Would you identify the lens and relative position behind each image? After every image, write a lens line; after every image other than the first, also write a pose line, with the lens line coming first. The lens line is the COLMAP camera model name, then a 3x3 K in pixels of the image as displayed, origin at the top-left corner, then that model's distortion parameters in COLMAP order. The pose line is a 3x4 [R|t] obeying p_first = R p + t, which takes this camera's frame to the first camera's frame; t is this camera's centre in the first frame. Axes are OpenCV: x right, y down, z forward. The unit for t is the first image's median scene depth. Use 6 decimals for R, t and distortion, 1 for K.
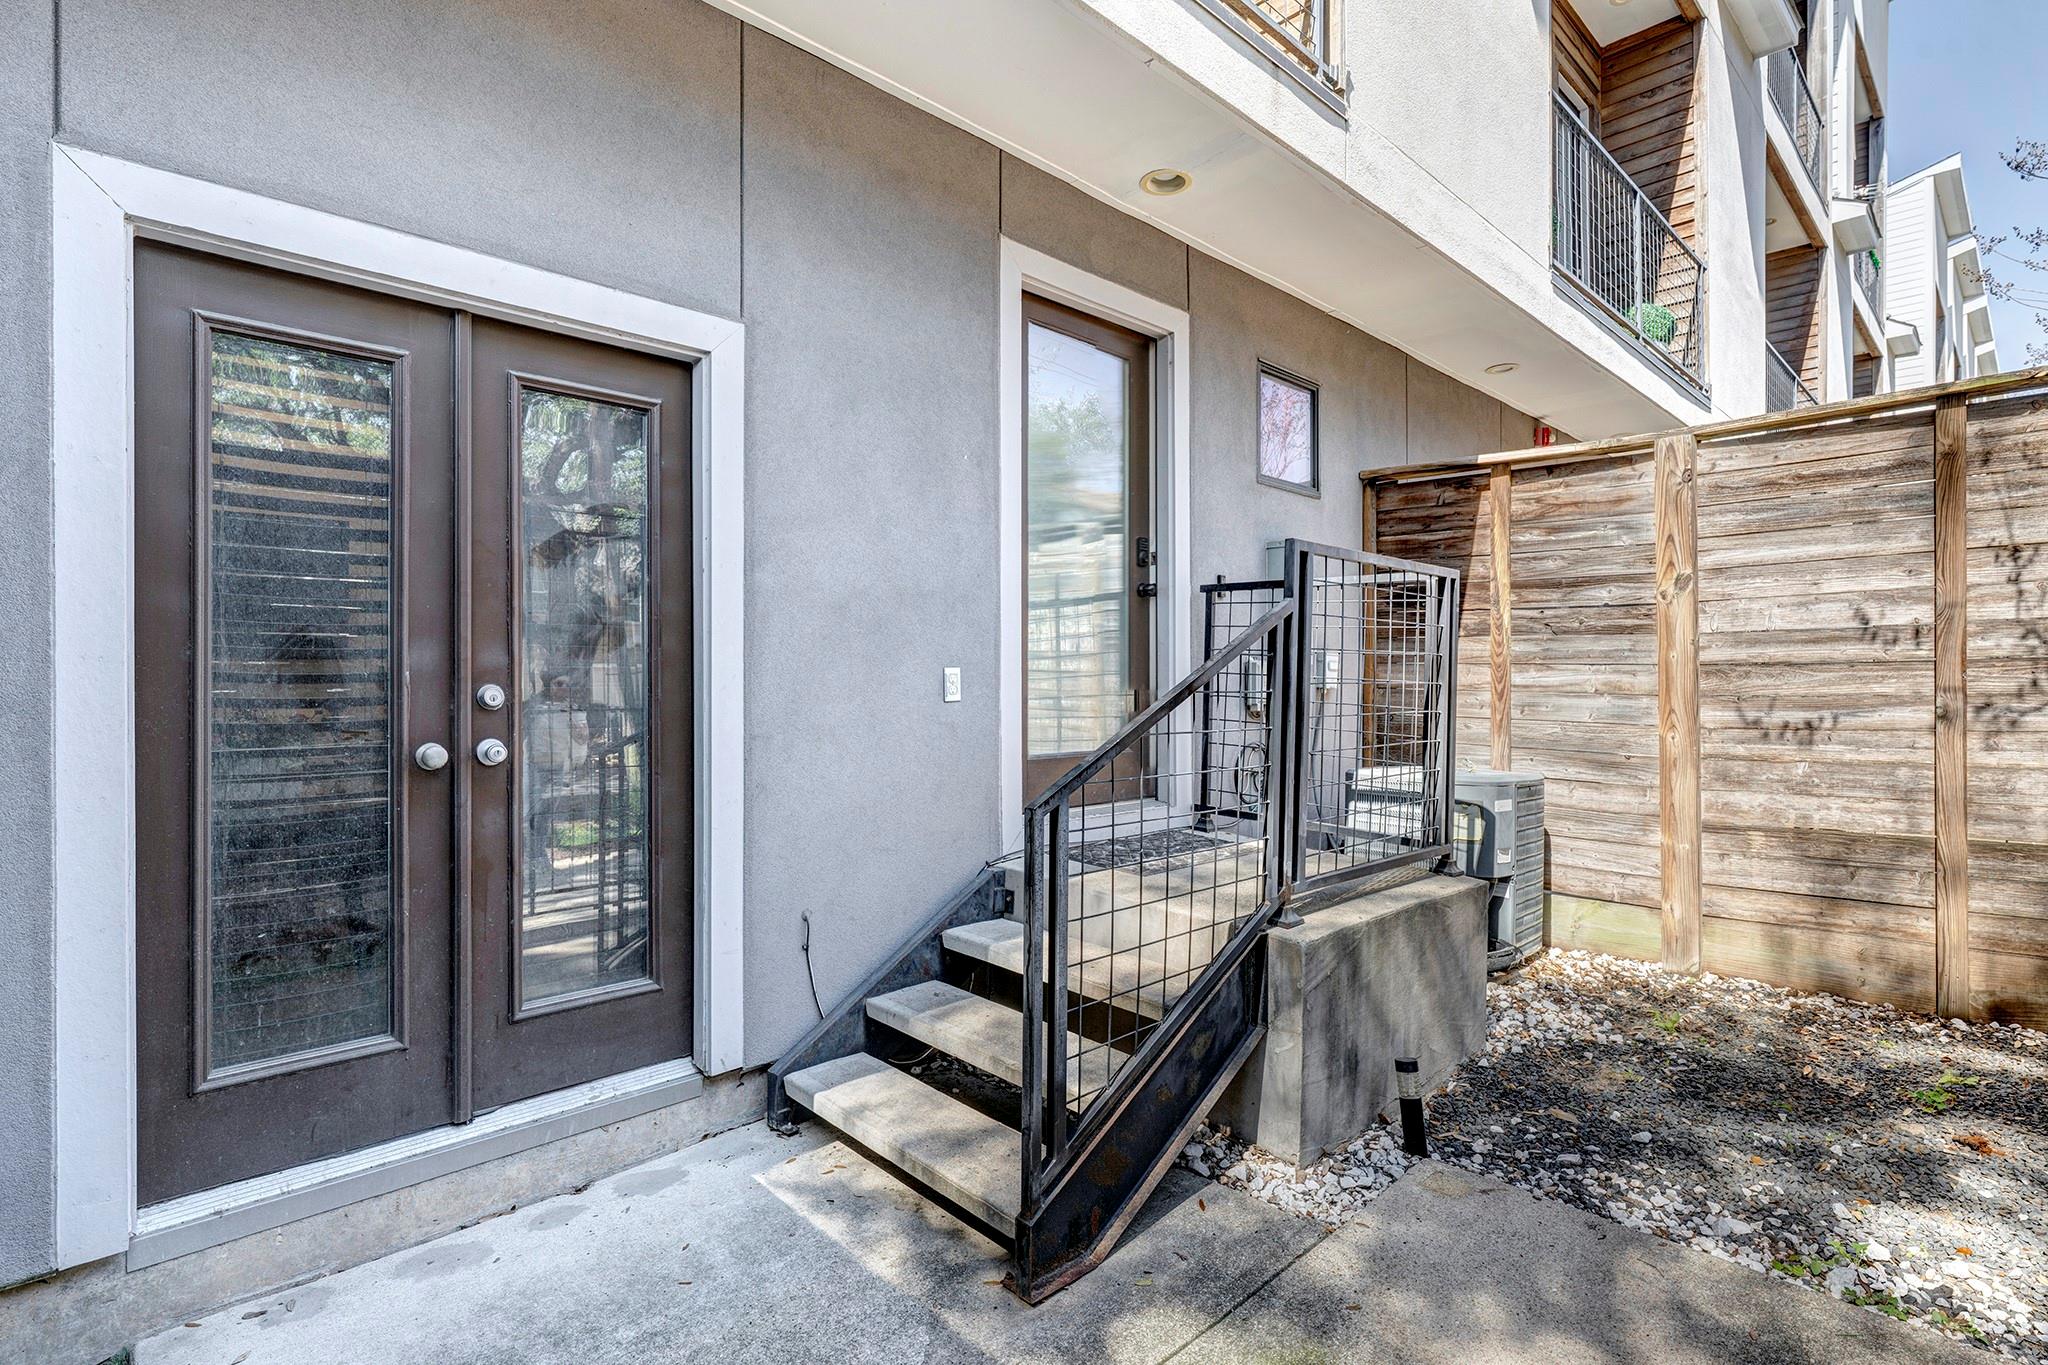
lens RADIAL K [[952.2, 0, 1020.8], [0, 952.2, 677.6], [0, 0, 1]] dist [0.000390, -0.000422]
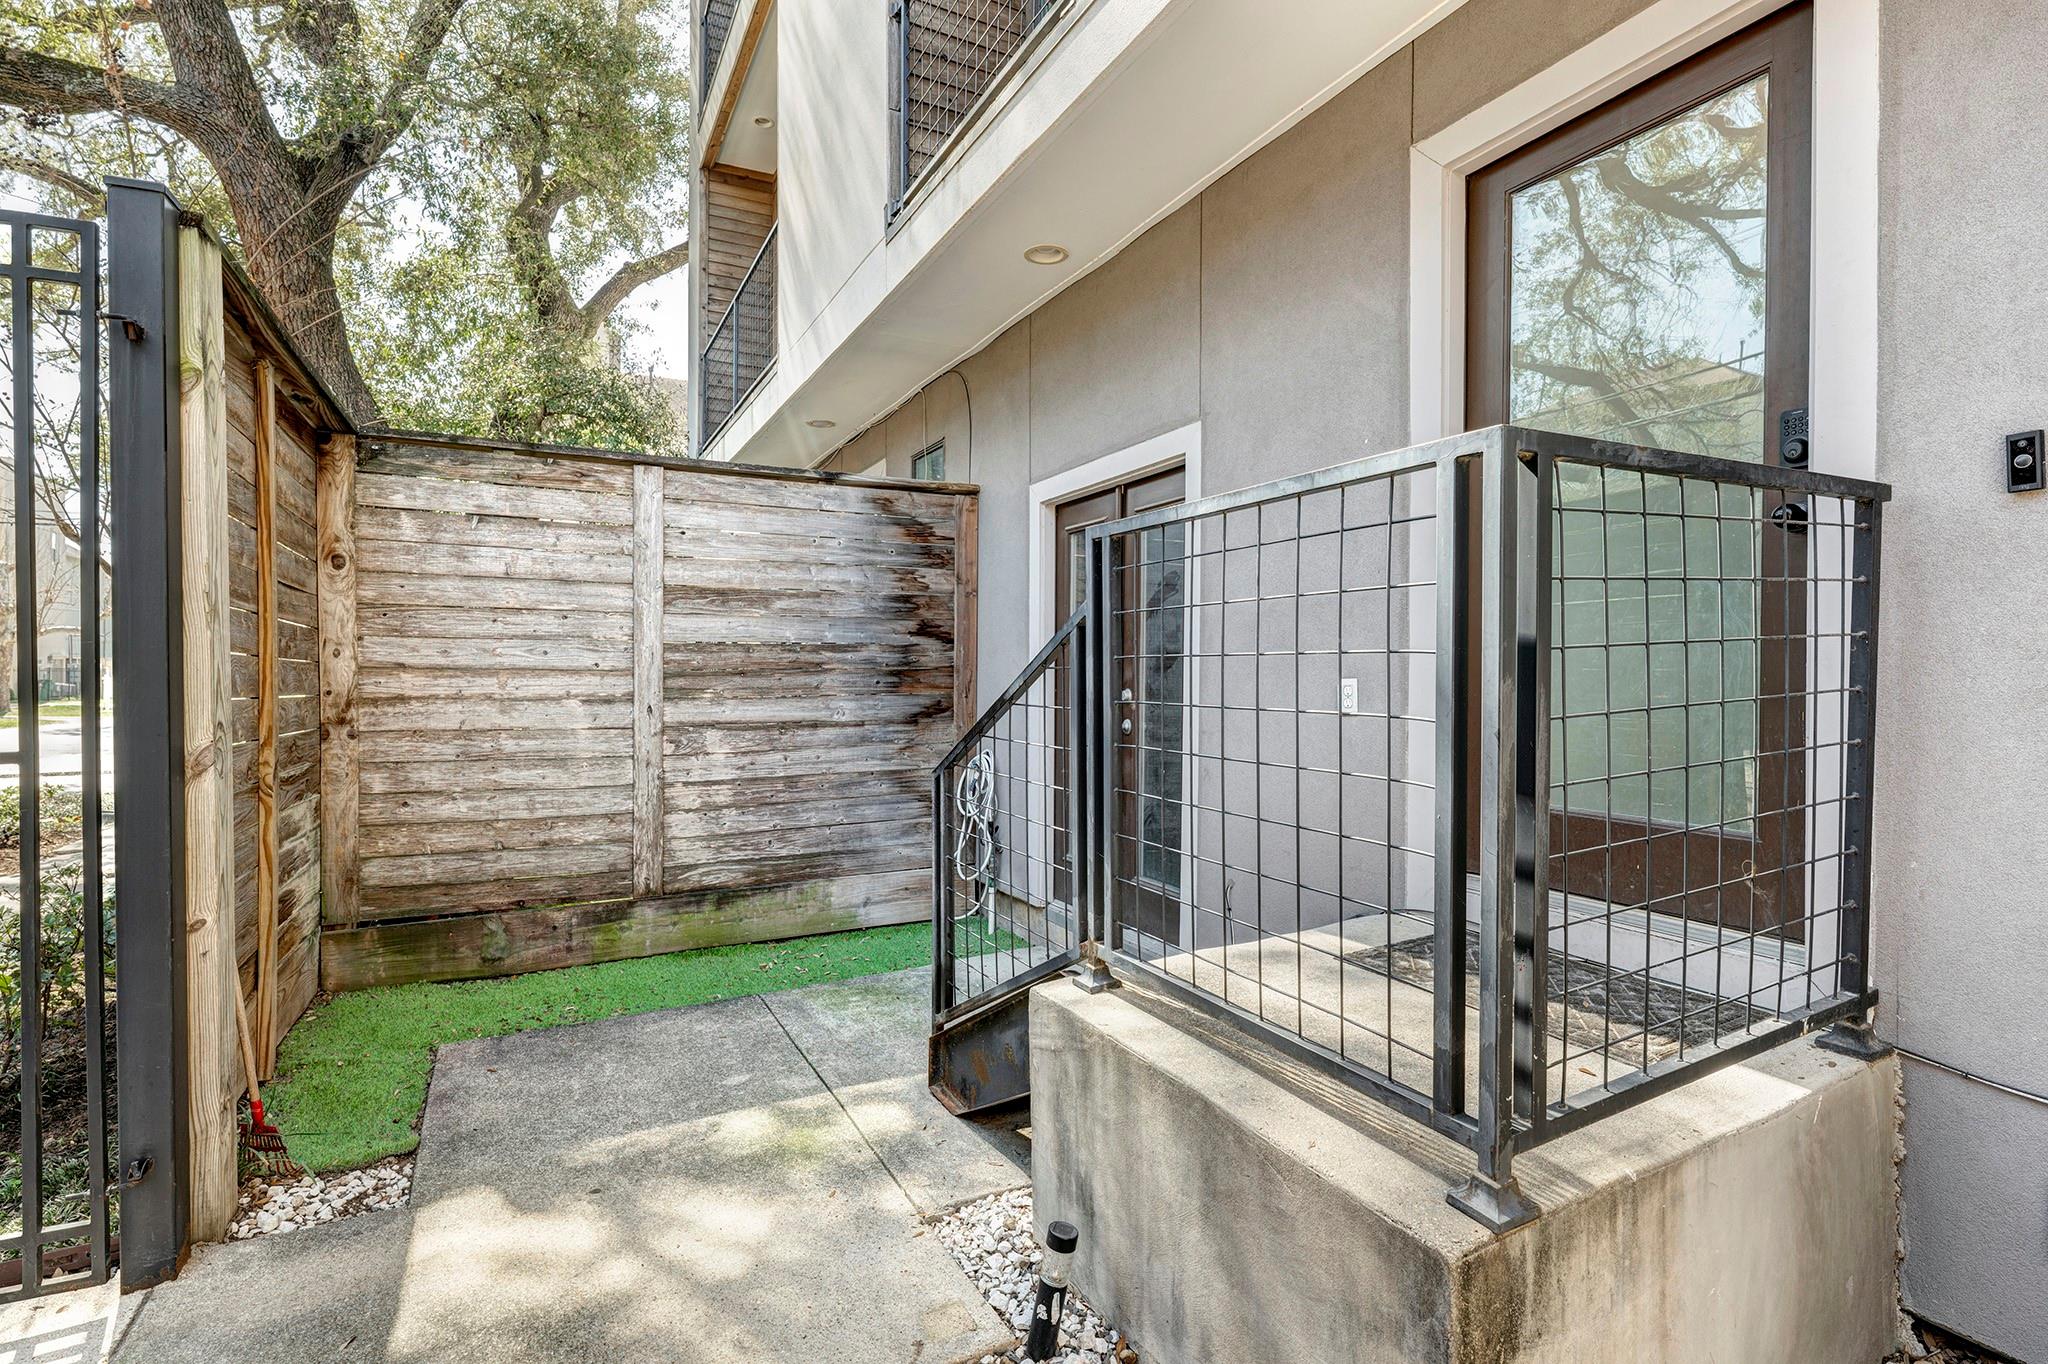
lens RADIAL K [[952.2, 0, 1025.3], [0, 952.2, 680.9], [0, 0, 1]] dist [0.000390, -0.000422]
pose [[-0.261384, 0.014242, -0.965130, 0.990434], [0.004386, 0.999898, 0.013567, -0.024105], [0.965225, -0.000687, -0.261420, 1.033671]]
